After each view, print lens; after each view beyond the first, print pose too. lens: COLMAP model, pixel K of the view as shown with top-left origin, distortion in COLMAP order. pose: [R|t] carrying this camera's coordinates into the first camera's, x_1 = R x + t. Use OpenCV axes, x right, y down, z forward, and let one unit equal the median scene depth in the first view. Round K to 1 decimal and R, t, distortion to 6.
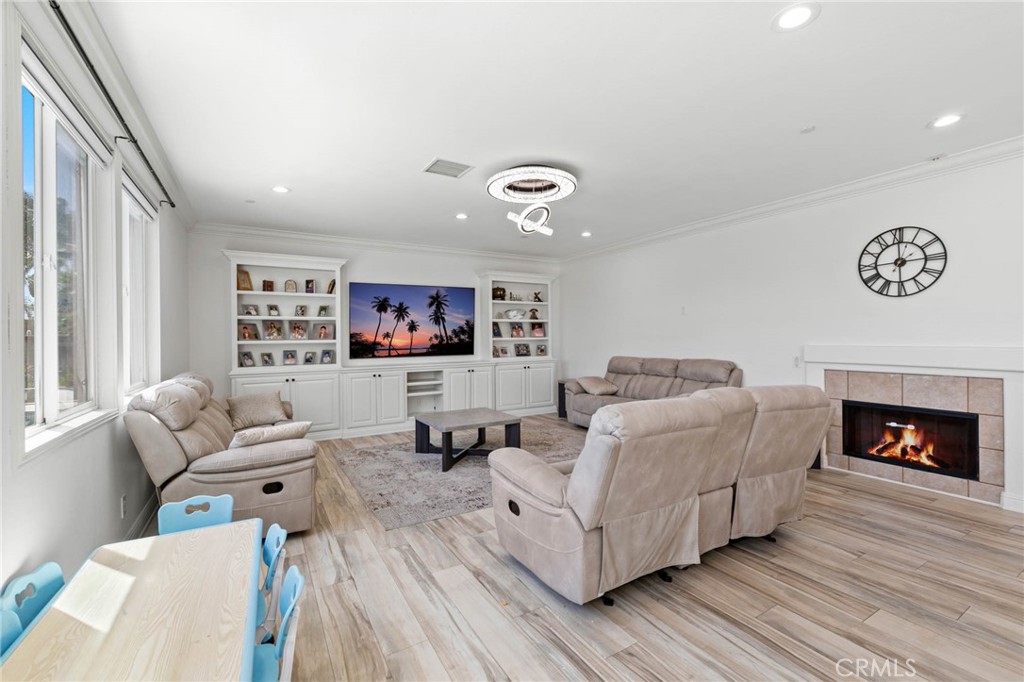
lens RADIAL K [[436.4, 0, 517.9], [0, 436.4, 341.1], [0, 0, 1]] dist [0.002624, -0.000937]
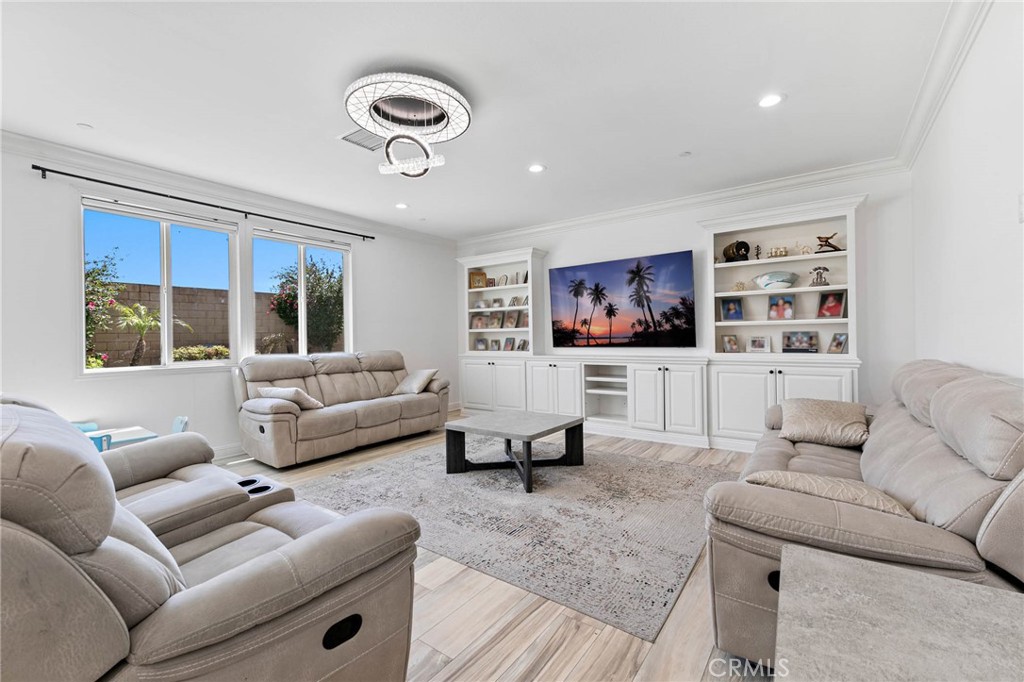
lens RADIAL K [[436.4, 0, 523.3], [0, 436.4, 334.8], [0, 0, 1]] dist [0.002624, -0.000937]
pose [[0.394725, -0.003208, -0.918794, 0.469749], [-0.000887, 0.999992, -0.003873, 0.016091], [0.918799, 0.002343, 0.394719, 0.532772]]
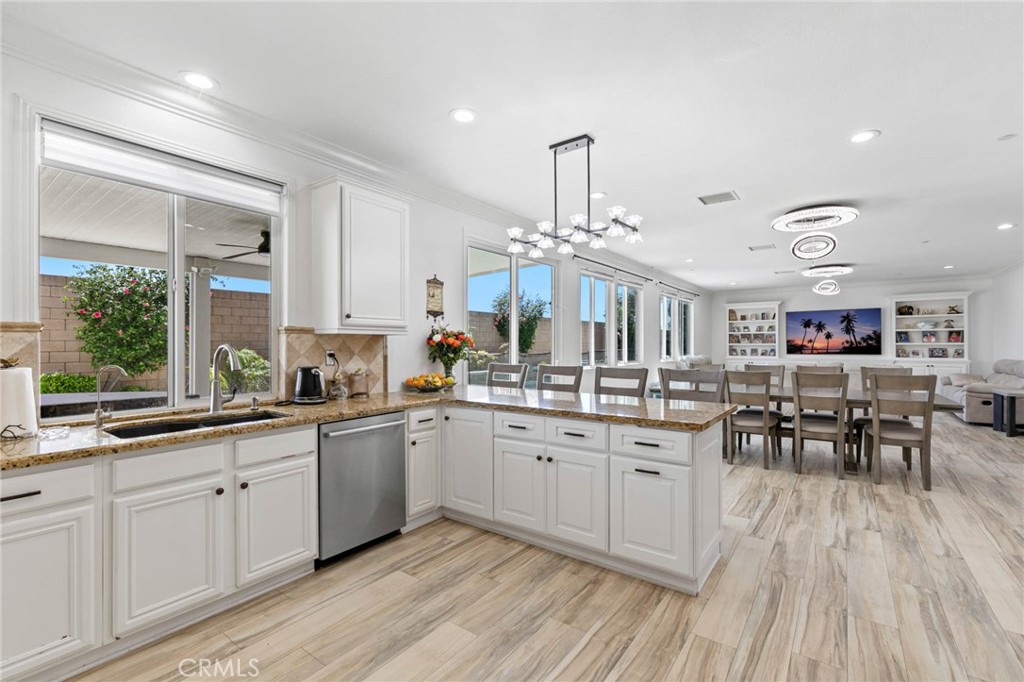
lens RADIAL K [[460.3, 0, 511.2], [0, 460.3, 343.8], [0, 0, 1]] dist [-0.001699, 0.000379]
pose [[0.386850, 0.007821, -0.922110, 0.909711], [-0.009033, 0.999948, 0.004692, -0.000498], [0.922099, 0.006514, 0.386900, -0.779478]]
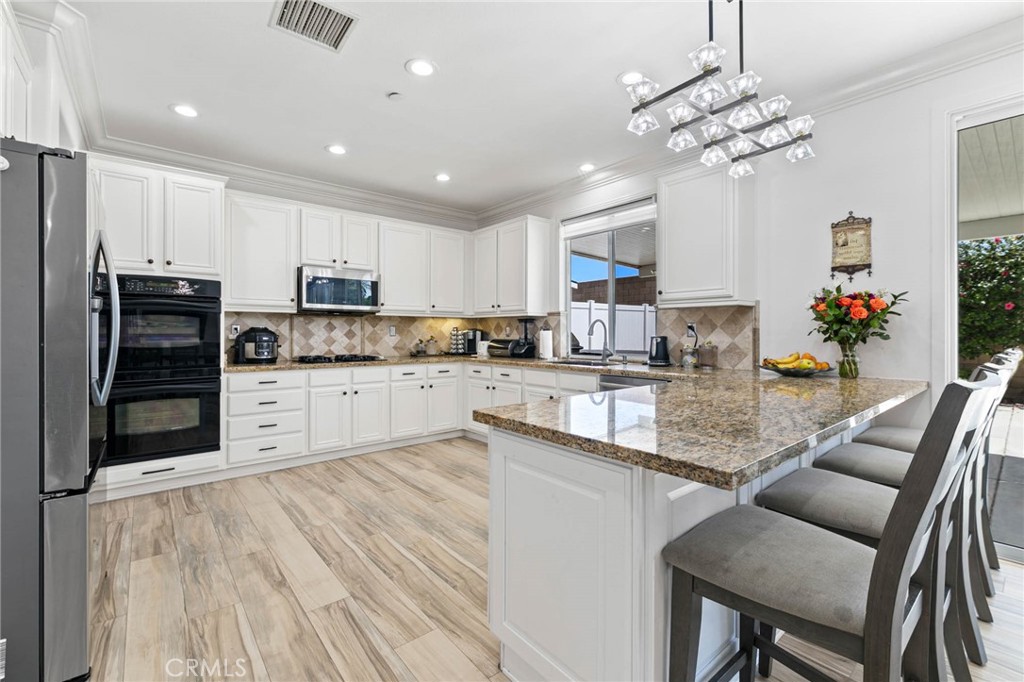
lens RADIAL K [[436.4, 0, 518.3], [0, 436.4, 334.7], [0, 0, 1]] dist [0.002624, -0.000937]
pose [[-0.986401, 0.010611, -0.164016, 0.636278], [0.008469, 0.999870, 0.013754, 0.017381], [0.164140, 0.012178, -0.986362, -0.221433]]
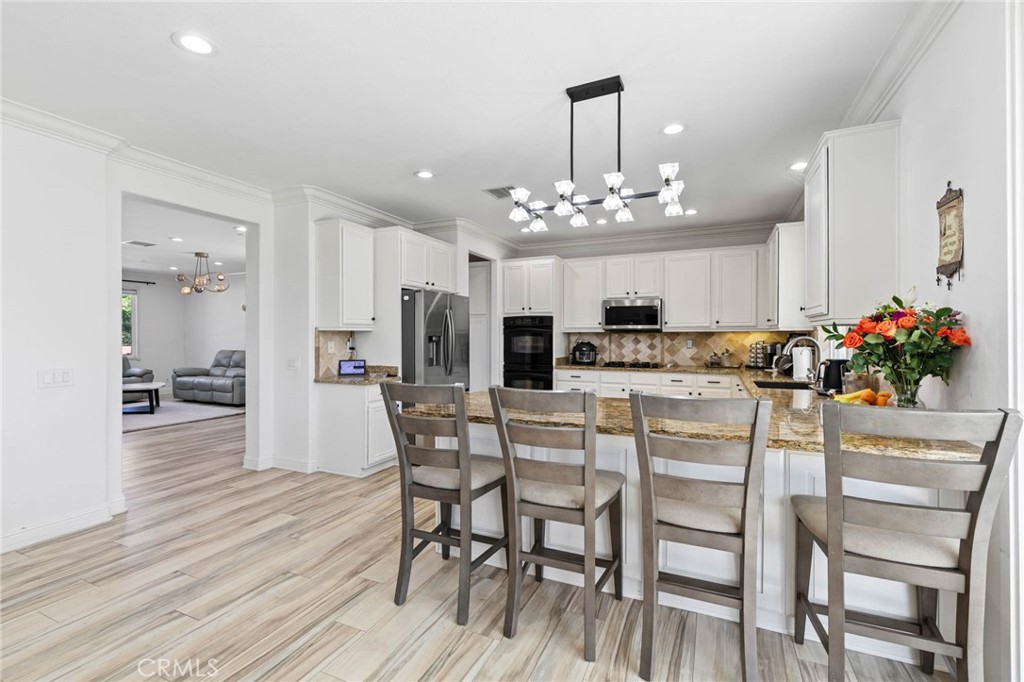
lens RADIAL K [[436.4, 0, 518.5], [0, 436.4, 339.9], [0, 0, 1]] dist [0.002624, -0.000937]
pose [[-0.581668, 0.003347, 0.813420, 0.147373], [0.011394, 0.999927, 0.004033, 0.001238], [-0.813347, 0.011614, -0.581663, -0.207648]]
